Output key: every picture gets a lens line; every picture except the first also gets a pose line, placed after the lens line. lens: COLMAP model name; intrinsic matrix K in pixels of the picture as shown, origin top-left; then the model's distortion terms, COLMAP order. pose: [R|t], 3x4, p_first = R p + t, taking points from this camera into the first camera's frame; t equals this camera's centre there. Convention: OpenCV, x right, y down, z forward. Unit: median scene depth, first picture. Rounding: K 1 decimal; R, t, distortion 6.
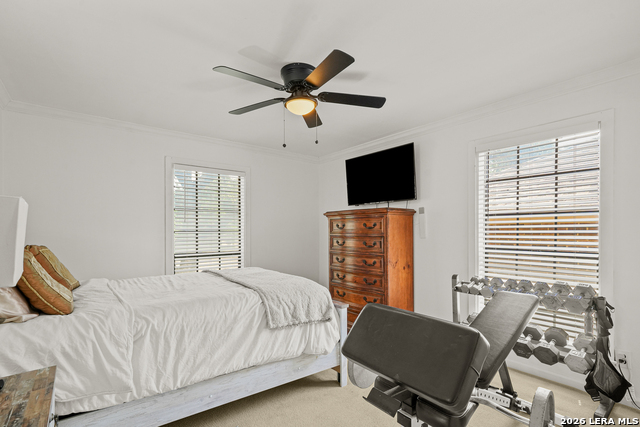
lens RADIAL K [[295.3, 0, 318.7], [0, 295.3, 230.7], [0, 0, 1]] dist [0.001971, 0.000212]
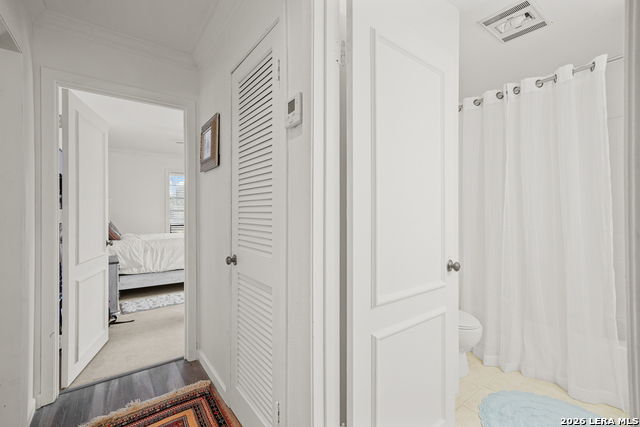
lens RADIAL K [[269.6, 0, 319.5], [0, 269.6, 212.4], [0, 0, 1]] dist [0.000784, 0.000201]
pose [[0.999857, 0.004660, -0.016227, 0.953564], [-0.004516, 0.999950, 0.008933, -0.002692], [0.016267, -0.008858, 0.999828, -1.342481]]
